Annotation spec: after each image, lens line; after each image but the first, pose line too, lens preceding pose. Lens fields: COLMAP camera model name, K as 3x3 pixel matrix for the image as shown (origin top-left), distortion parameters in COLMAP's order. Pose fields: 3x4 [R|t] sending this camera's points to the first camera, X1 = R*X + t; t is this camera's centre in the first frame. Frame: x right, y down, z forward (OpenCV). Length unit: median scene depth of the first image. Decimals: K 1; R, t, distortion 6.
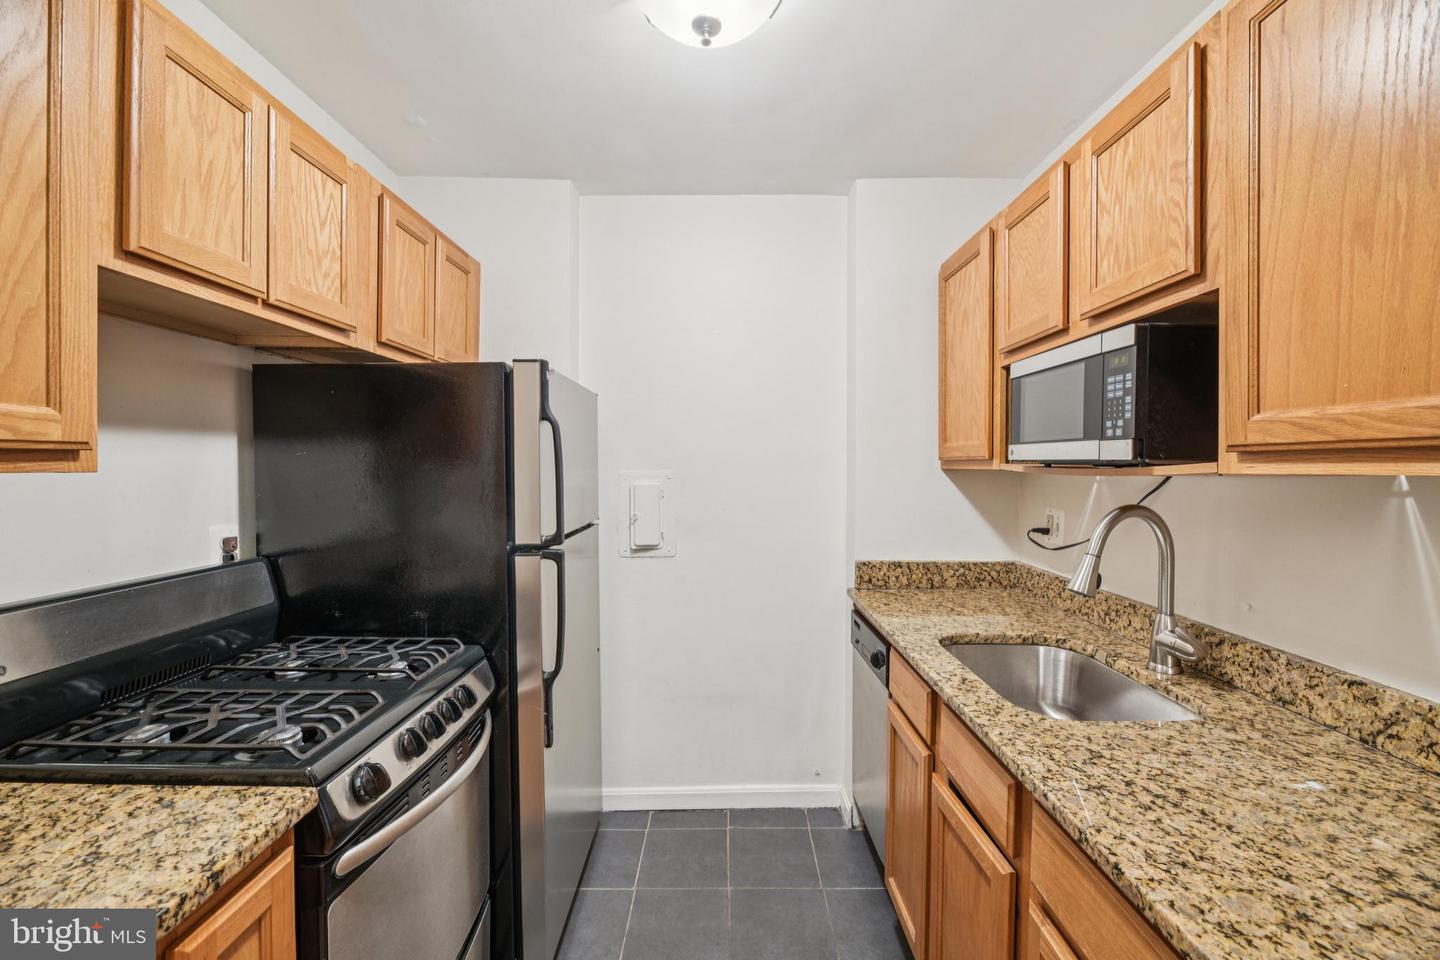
lens RADIAL K [[578.4, 0, 727.6], [0, 578.4, 469.1], [0, 0, 1]] dist [-0.001352, -0.004908]
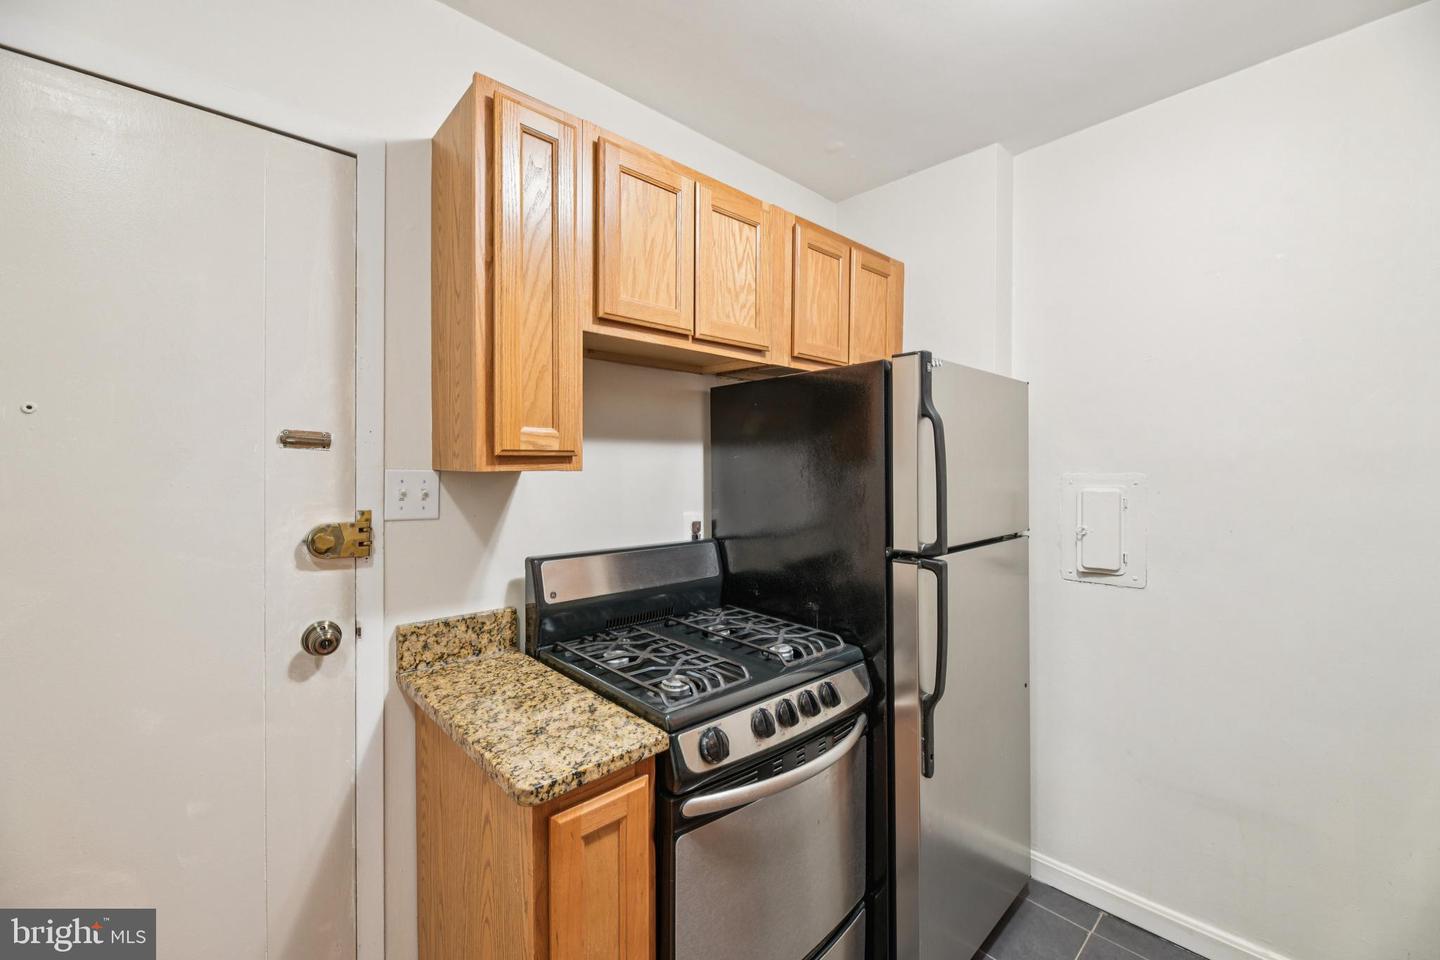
lens RADIAL K [[578.4, 0, 727.6], [0, 578.4, 469.1], [0, 0, 1]] dist [-0.001352, -0.004908]
pose [[0.677115, 0.003483, -0.735869, 0.182387], [-0.005658, 0.999984, -0.000473, -0.000542], [0.735856, 0.004484, 0.677124, 0.191838]]
